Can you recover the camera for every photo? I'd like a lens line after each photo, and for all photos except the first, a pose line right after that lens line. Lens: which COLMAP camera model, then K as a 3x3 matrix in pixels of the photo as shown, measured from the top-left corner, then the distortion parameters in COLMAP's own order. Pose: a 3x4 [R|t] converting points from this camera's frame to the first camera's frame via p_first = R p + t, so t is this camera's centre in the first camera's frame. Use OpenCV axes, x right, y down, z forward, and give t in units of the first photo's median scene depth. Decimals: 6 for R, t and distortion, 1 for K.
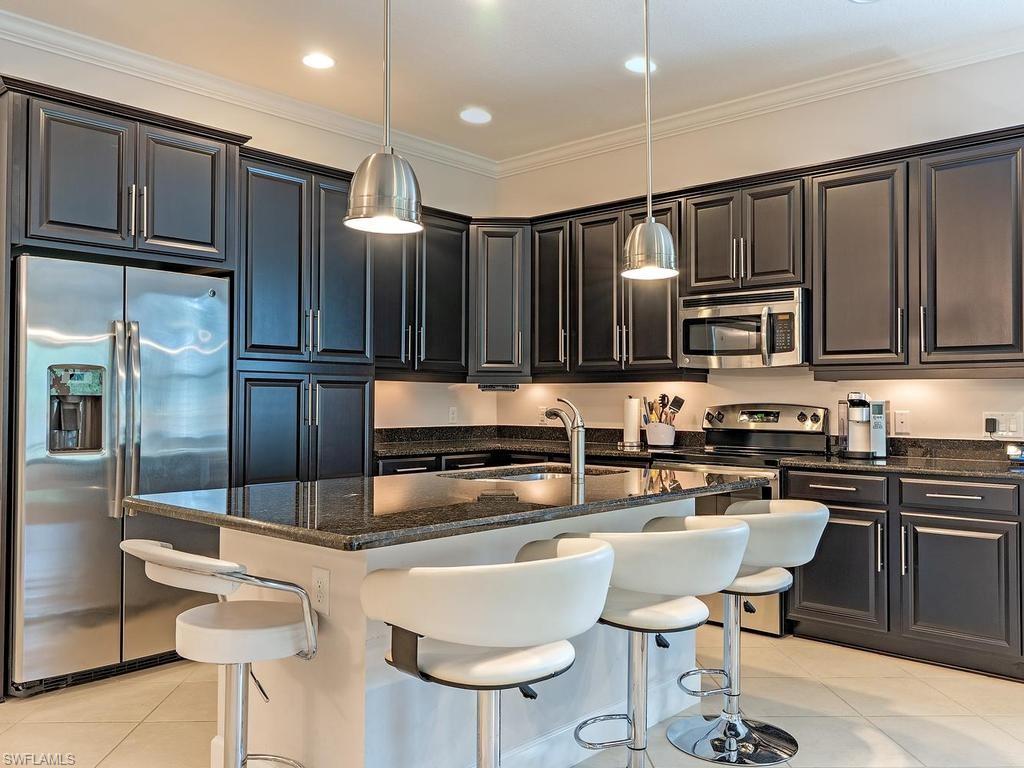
lens RADIAL K [[853.0, 0, 507.6], [0, 853.0, 384.2], [0, 0, 1]] dist [0.011089, 0.025180]
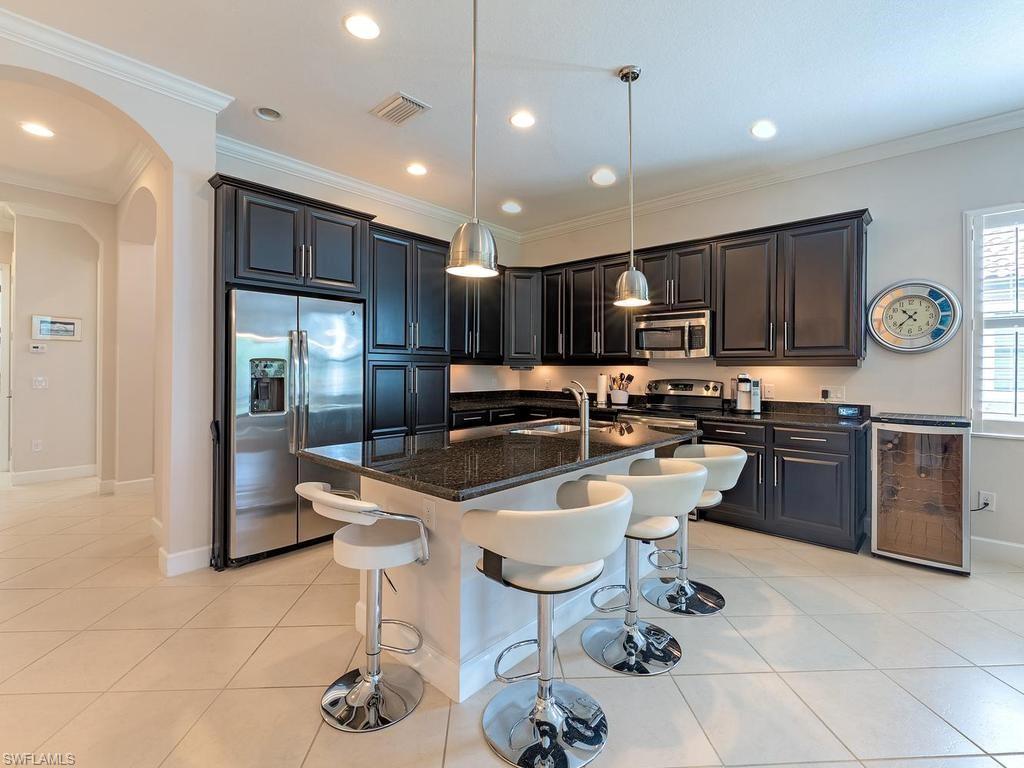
lens RADIAL K [[474.3, 0, 519.7], [0, 474.3, 369.1], [0, 0, 1]] dist [0.018532, -0.000131]
pose [[0.999916, 0.002563, 0.012733, -0.039482], [-0.002806, 0.999813, 0.019139, -0.017670], [-0.012682, -0.019173, 0.999736, 0.091798]]
